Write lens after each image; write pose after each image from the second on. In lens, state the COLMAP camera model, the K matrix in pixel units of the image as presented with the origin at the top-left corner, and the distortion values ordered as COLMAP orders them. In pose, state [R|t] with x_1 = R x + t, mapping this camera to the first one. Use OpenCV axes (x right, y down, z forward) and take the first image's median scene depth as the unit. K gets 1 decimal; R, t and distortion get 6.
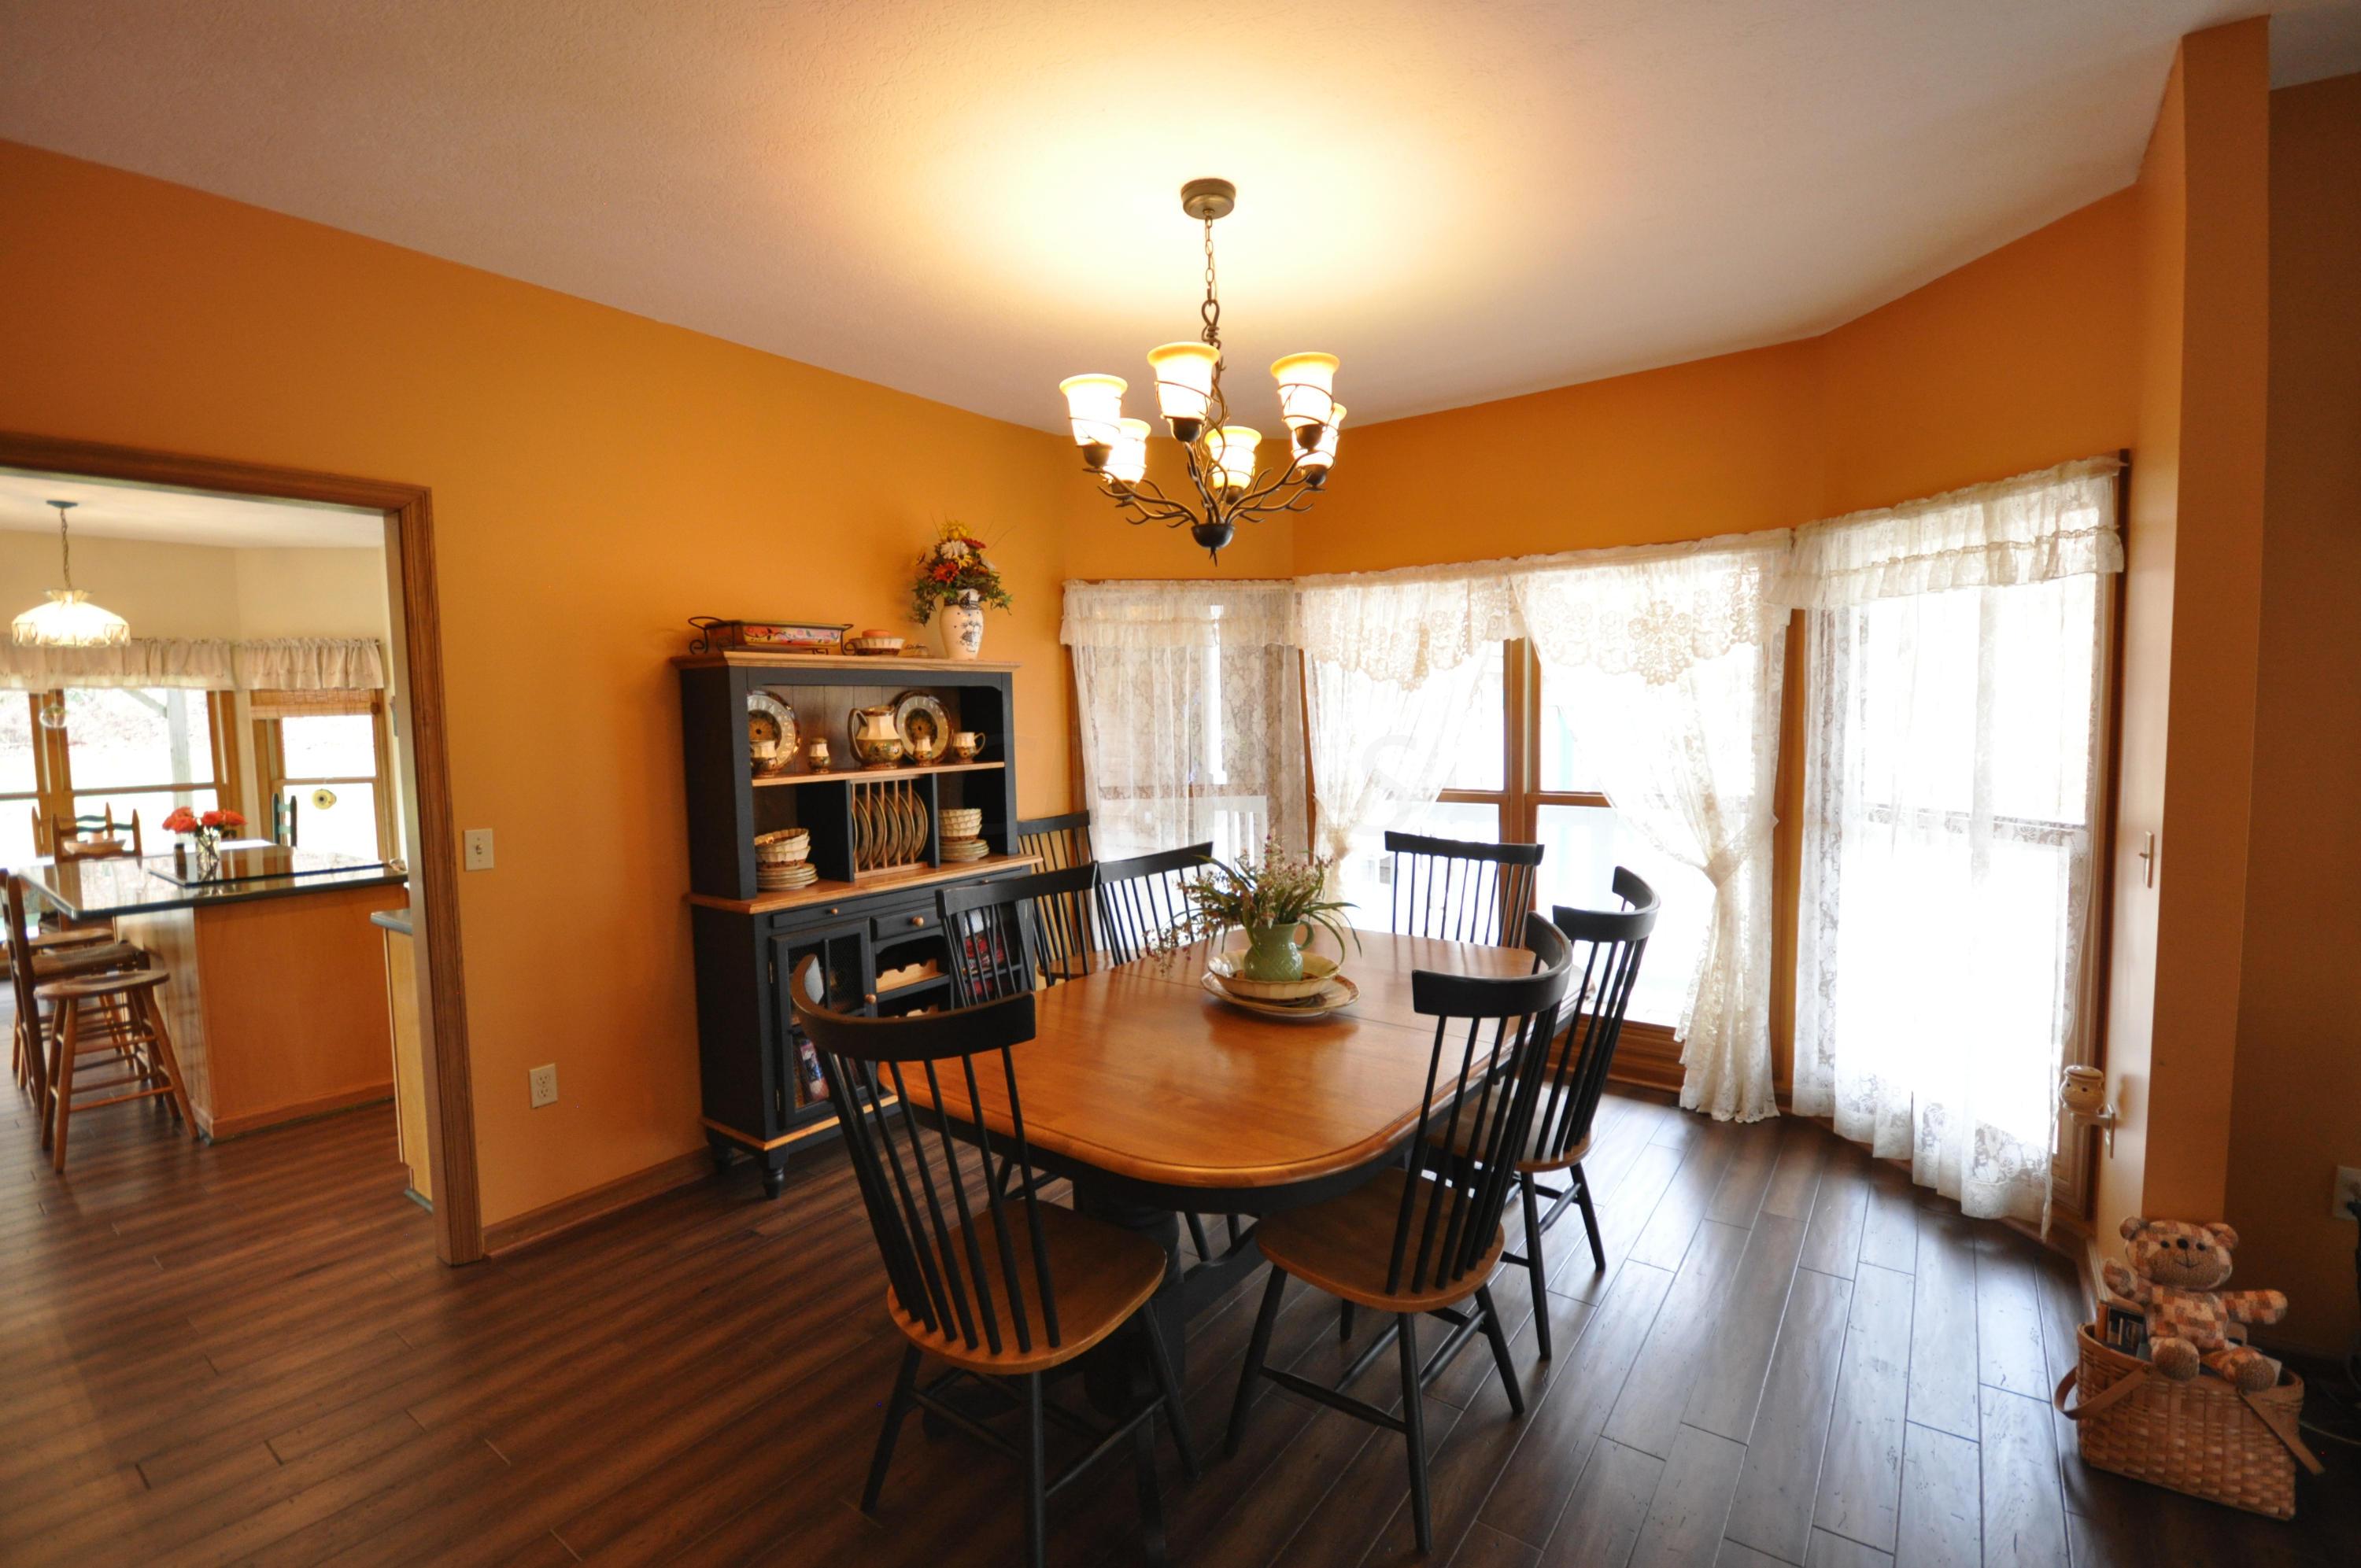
lens RADIAL K [[1030.8, 0, 1183.8], [0, 1030.8, 789.2], [0, 0, 1]] dist [0.000031, -0.007515]
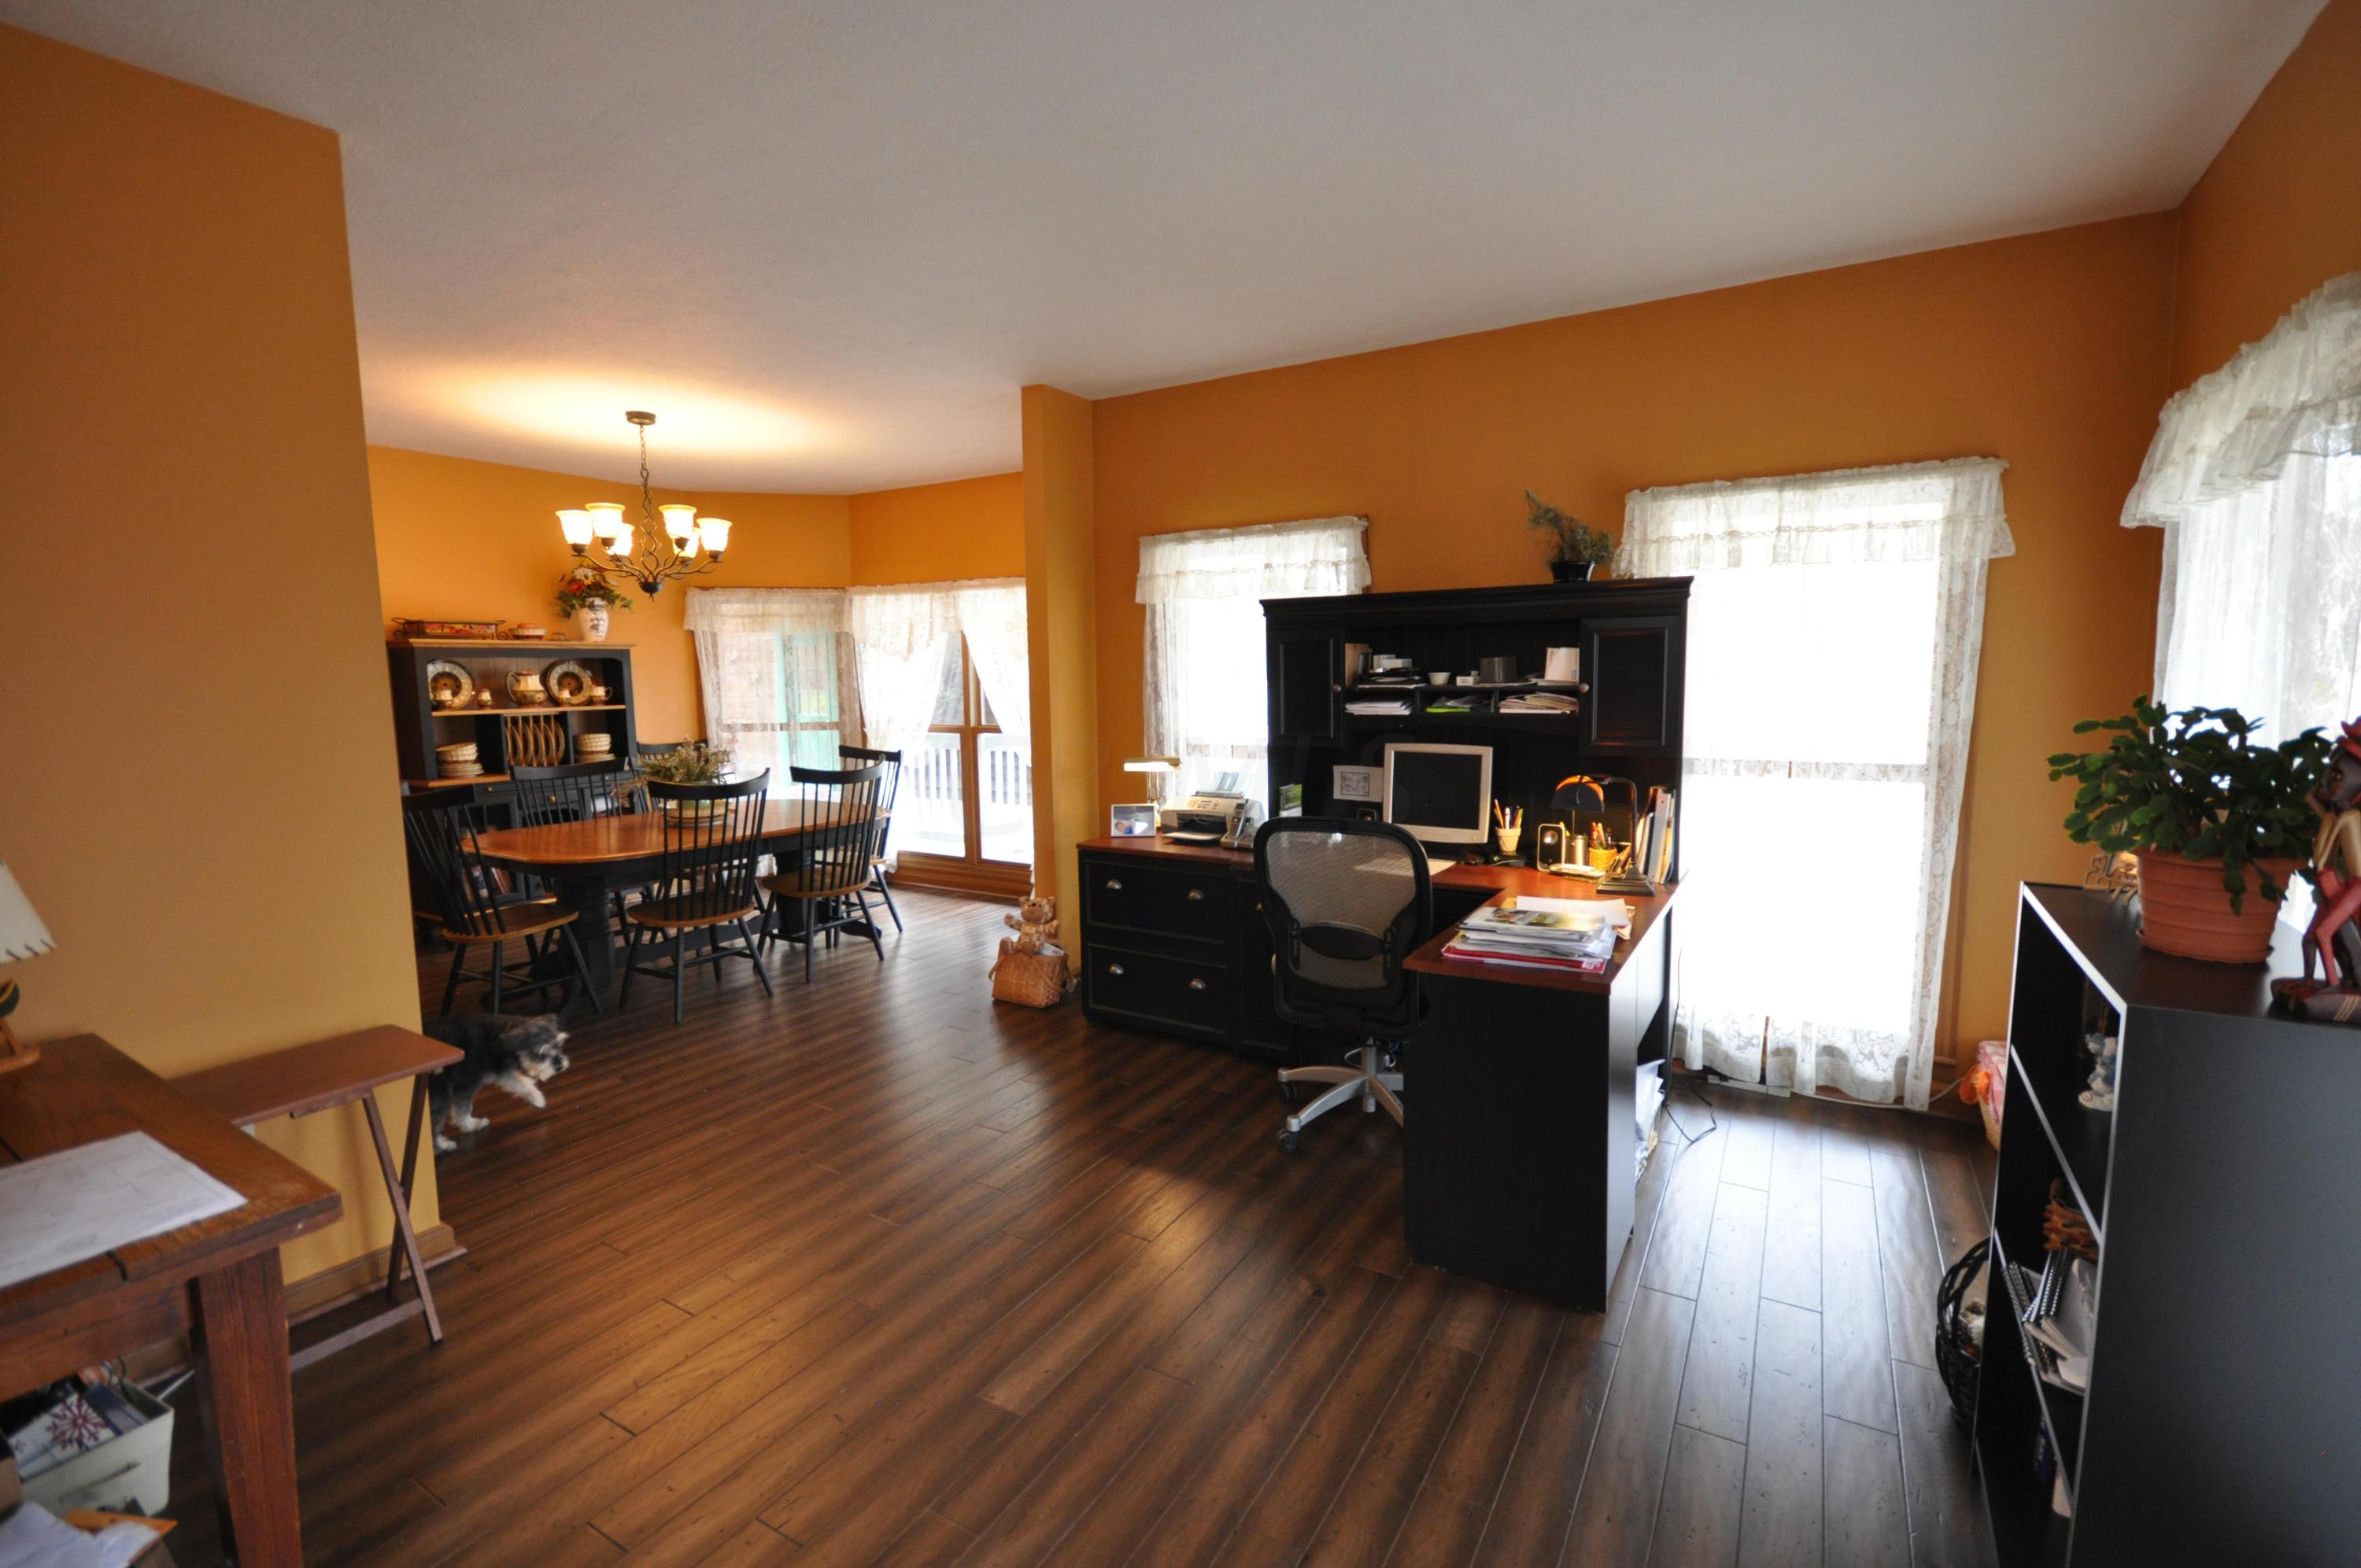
lens RADIAL K [[1030.8, 0, 1185.0], [0, 1030.8, 782.8], [0, 0, 1]] dist [0.000031, -0.007515]
pose [[0.995265, -0.002588, 0.097164, 0.559561], [-0.000321, 0.999553, 0.029909, 0.047933], [-0.097198, -0.029799, 0.994819, -0.709862]]
